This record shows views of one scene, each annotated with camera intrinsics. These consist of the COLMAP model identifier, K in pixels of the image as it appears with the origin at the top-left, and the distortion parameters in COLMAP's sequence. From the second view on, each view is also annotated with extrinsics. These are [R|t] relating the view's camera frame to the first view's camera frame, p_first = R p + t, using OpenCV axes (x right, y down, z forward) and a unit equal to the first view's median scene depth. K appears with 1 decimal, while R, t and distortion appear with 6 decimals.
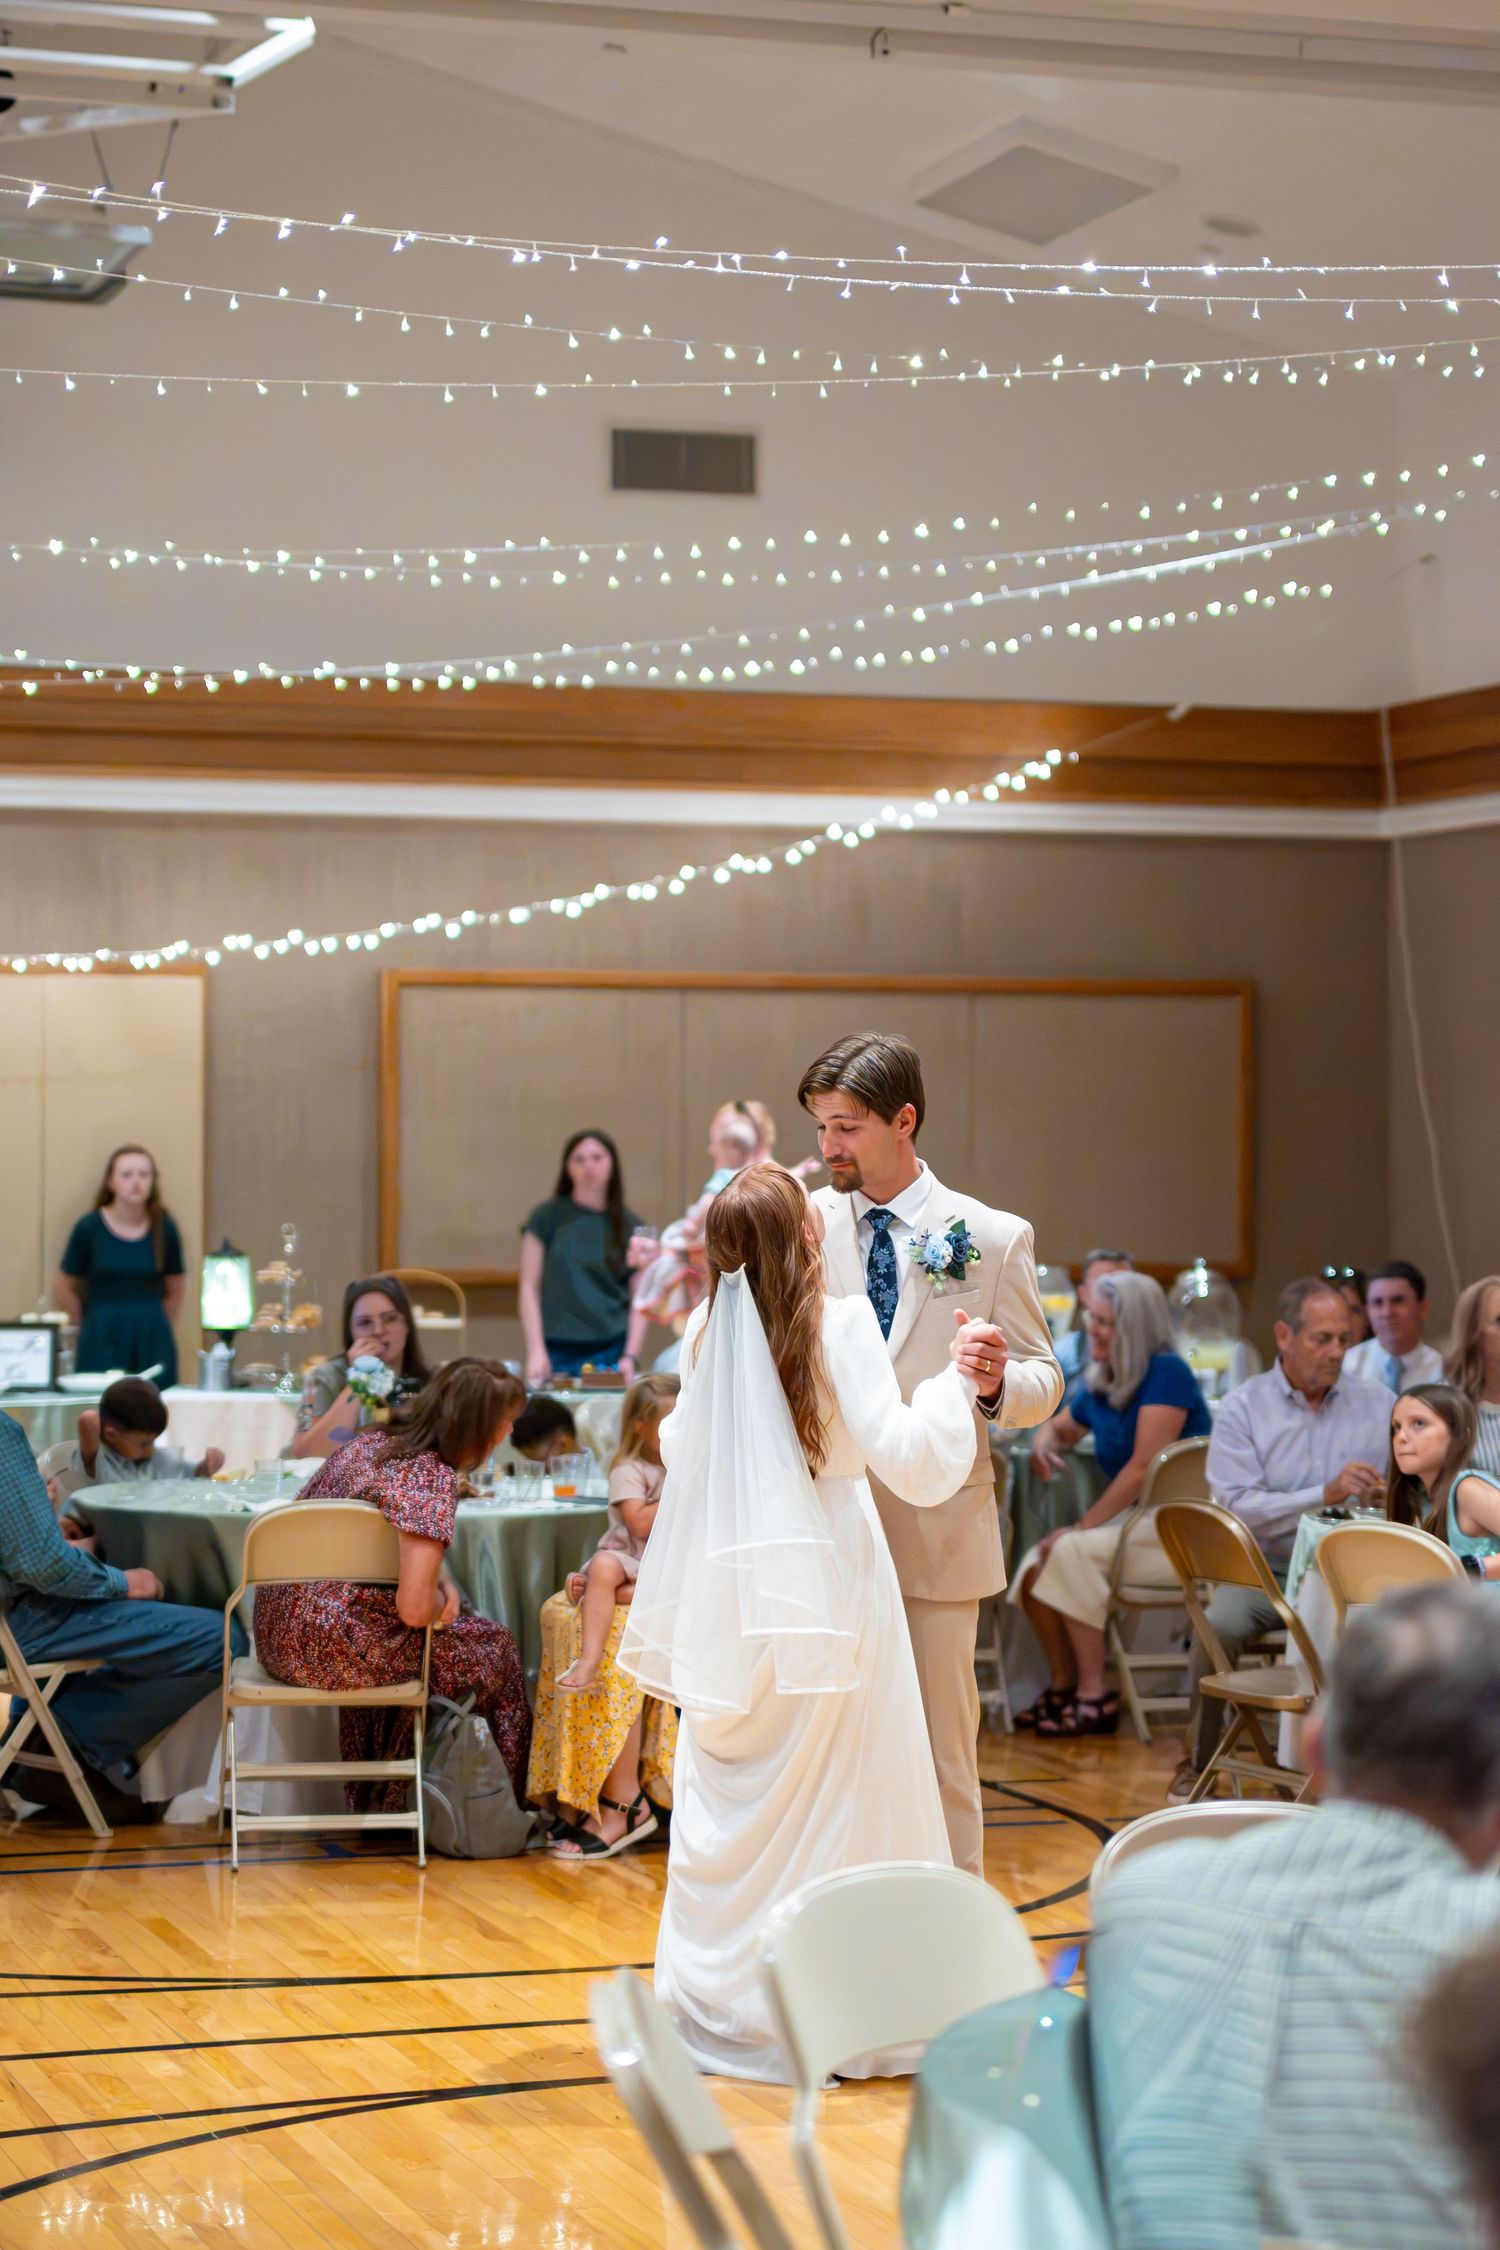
lens RADIAL K [[4751.4, 0, 750.0], [0, 4751.4, 1125.0], [0, 0, 1]] dist [0.081743, 0.211736]
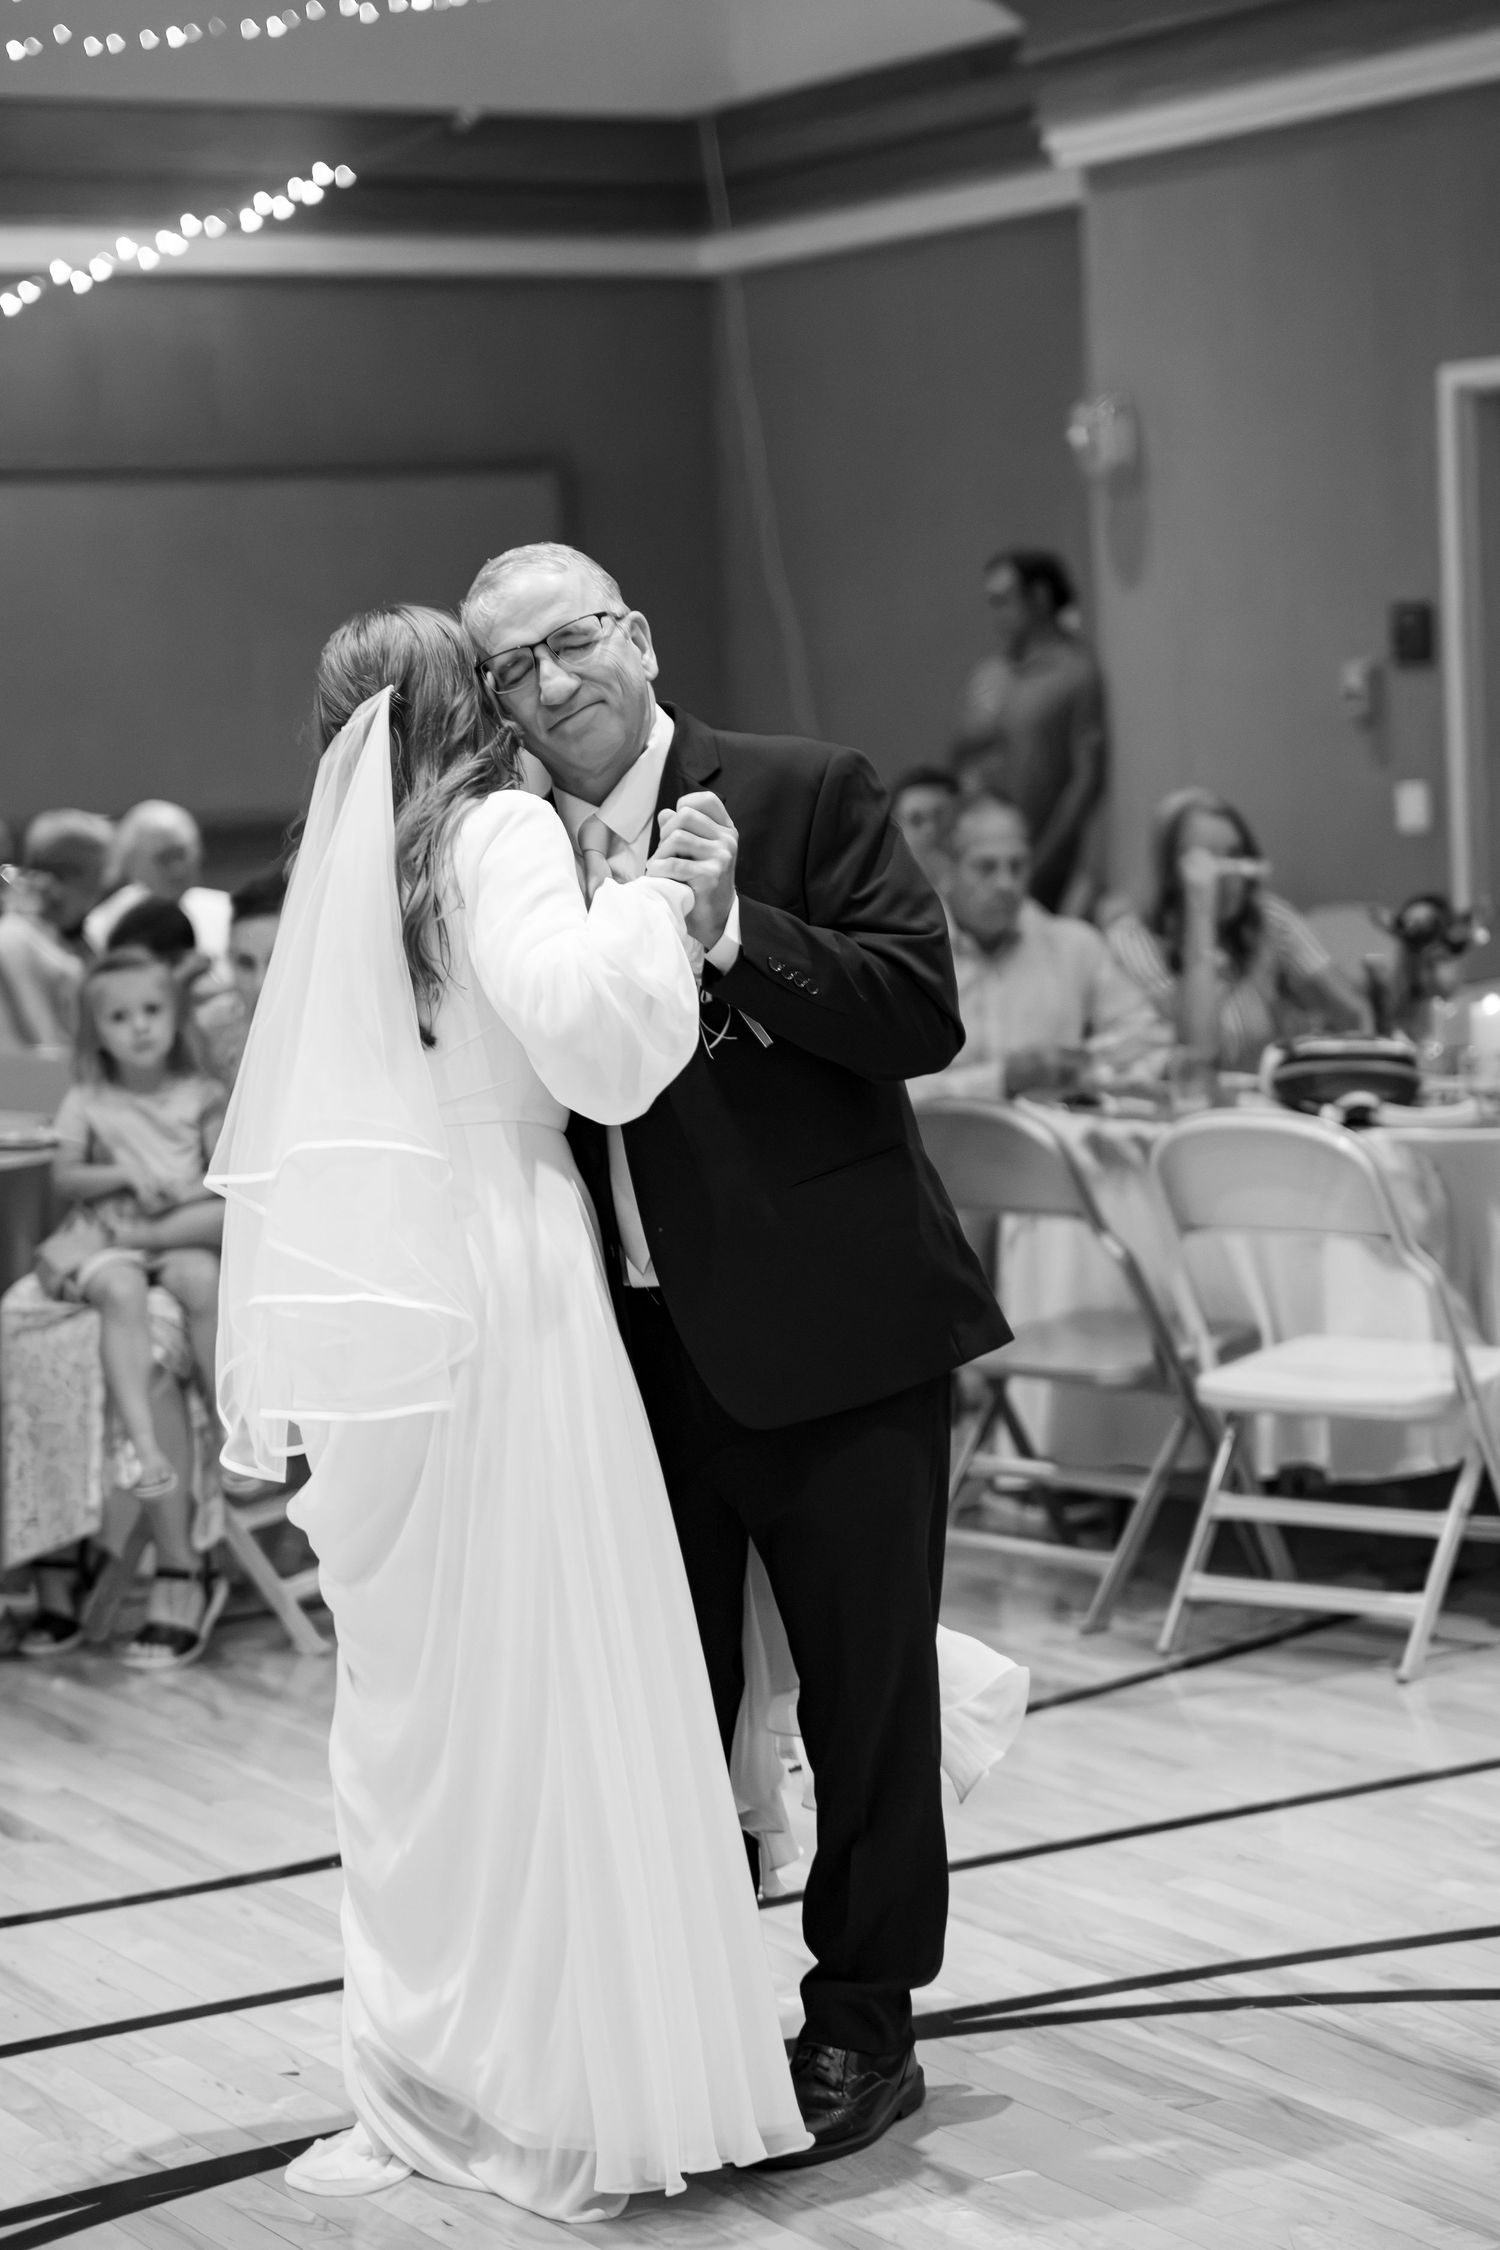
lens RADIAL K [[4751.4, 0, 750.0], [0, 4751.4, 1125.0], [0, 0, 1]] dist [0.081743, 0.211736]
pose [[0.976141, -0.063355, 0.207691, -0.045306], [0.044082, 0.994390, 0.096149, 0.008627], [-0.212618, -0.084699, 0.973458, 0.188685]]
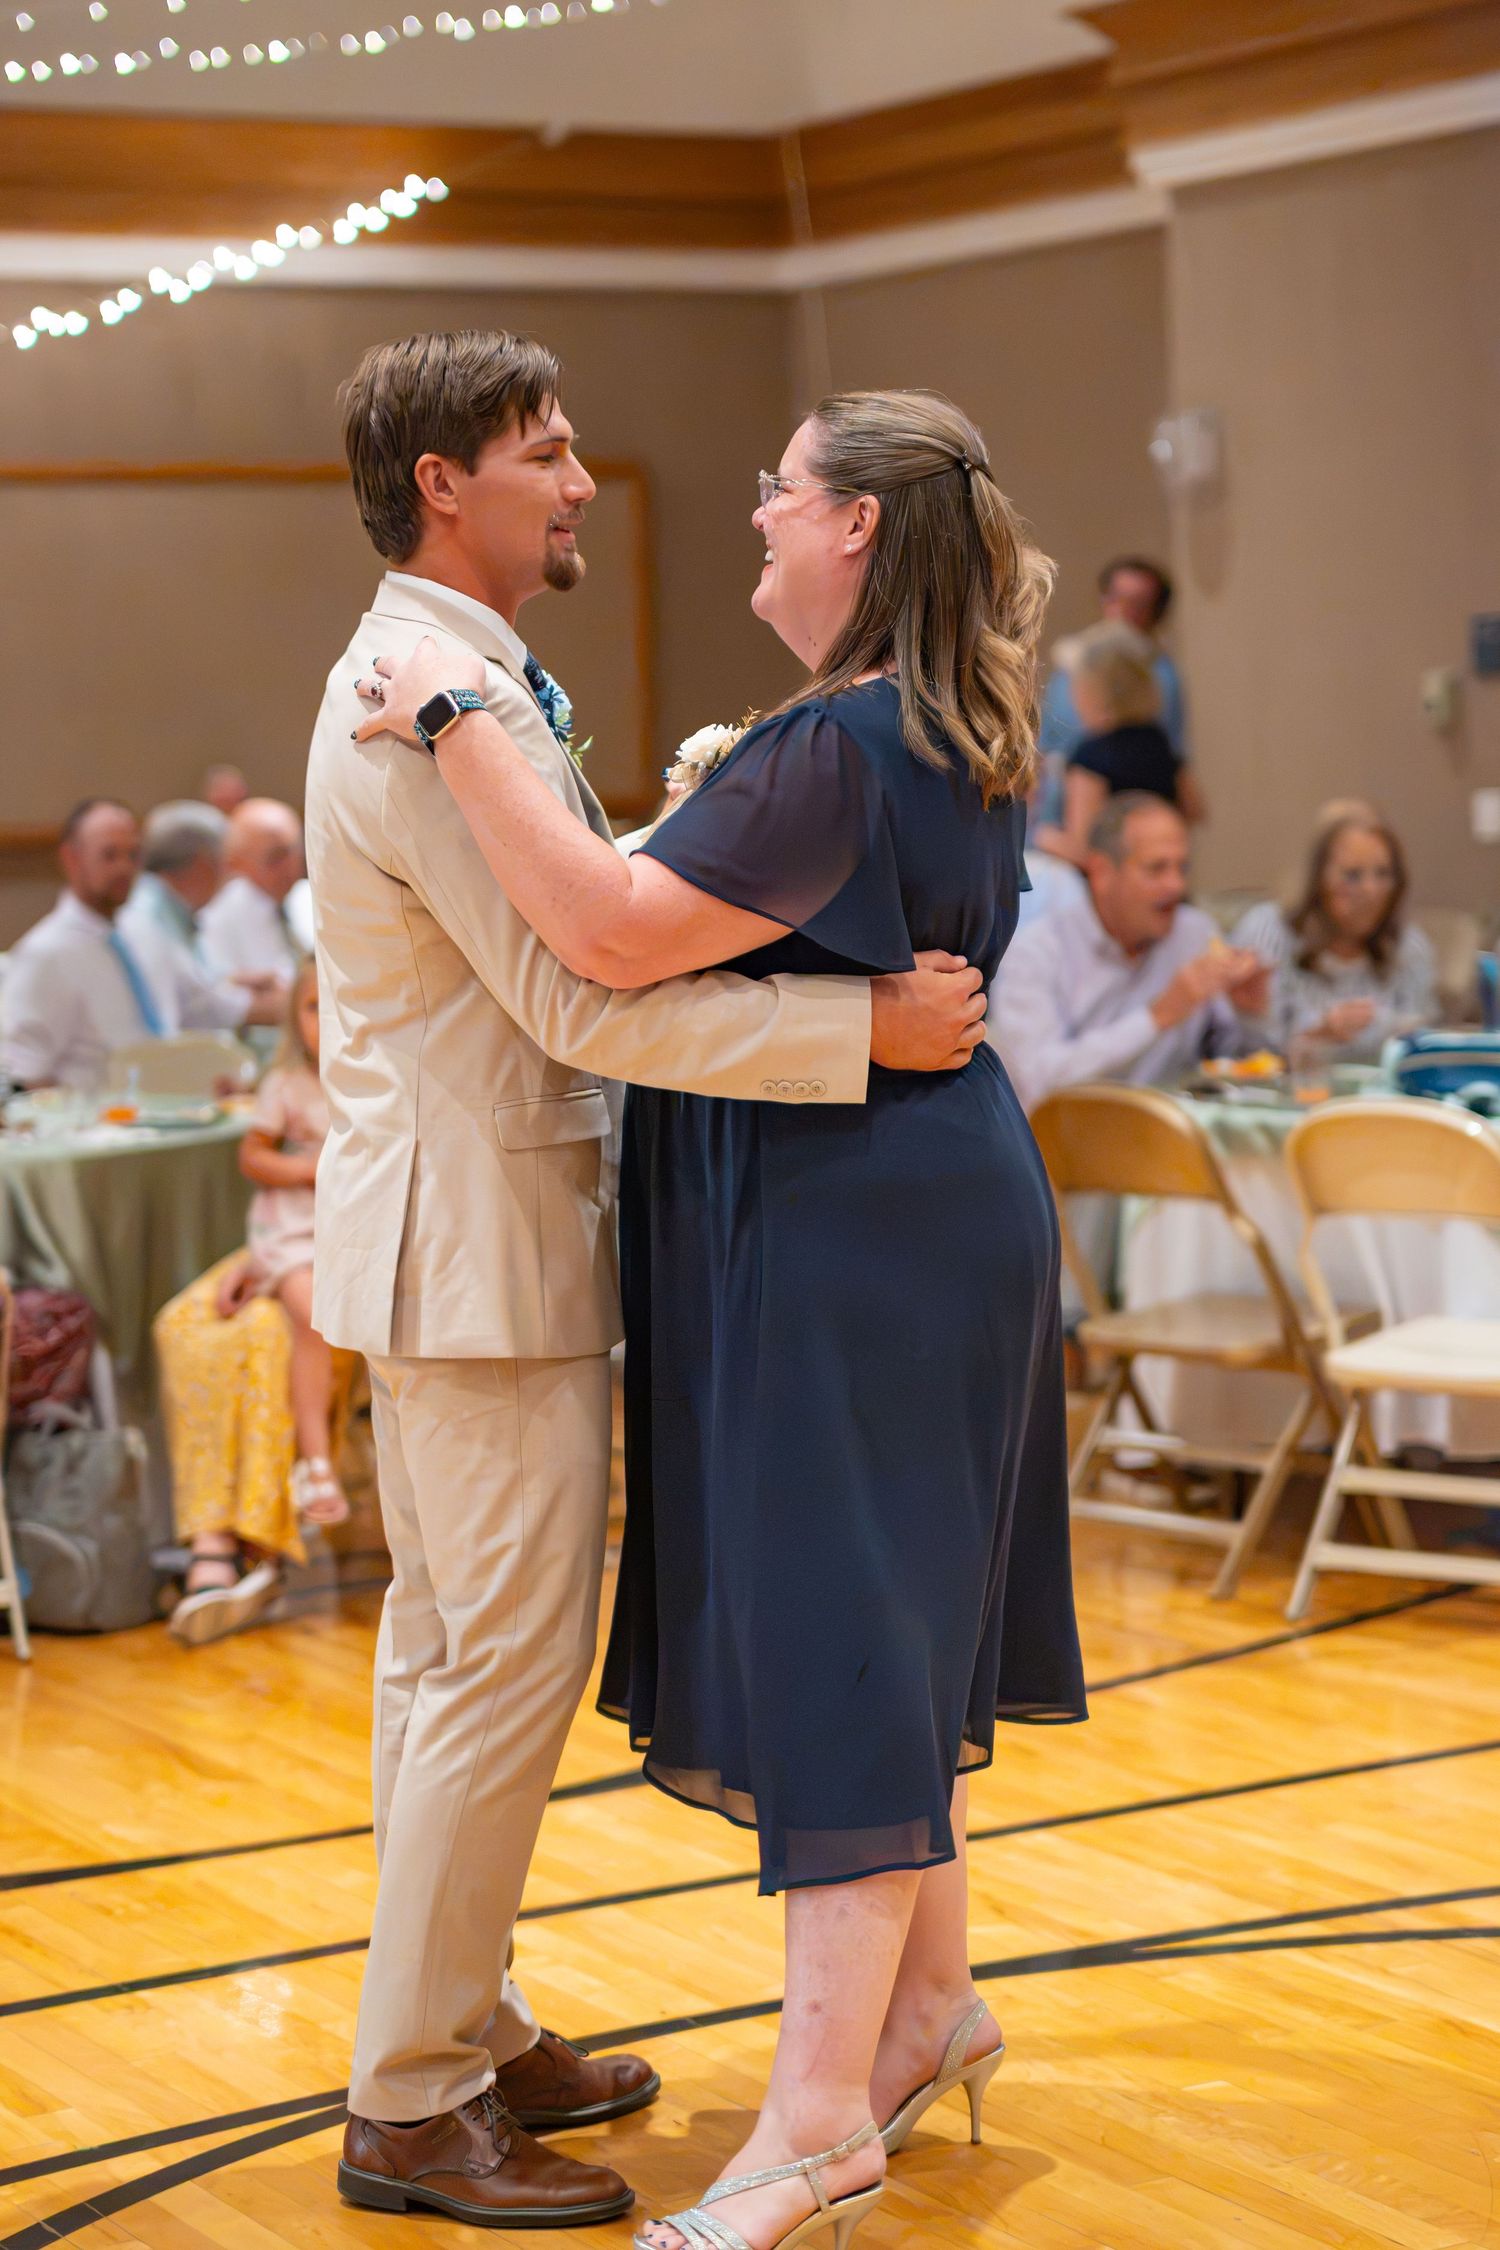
lens RADIAL K [[4751.4, 0, 750.0], [0, 4751.4, 1125.0], [0, 0, 1]] dist [0.081743, 0.211736]
pose [[0.977032, -0.054177, 0.206090, -0.060522], [0.035395, 0.994966, 0.093756, 0.009050], [-0.210132, -0.084308, 0.974031, 0.175493]]
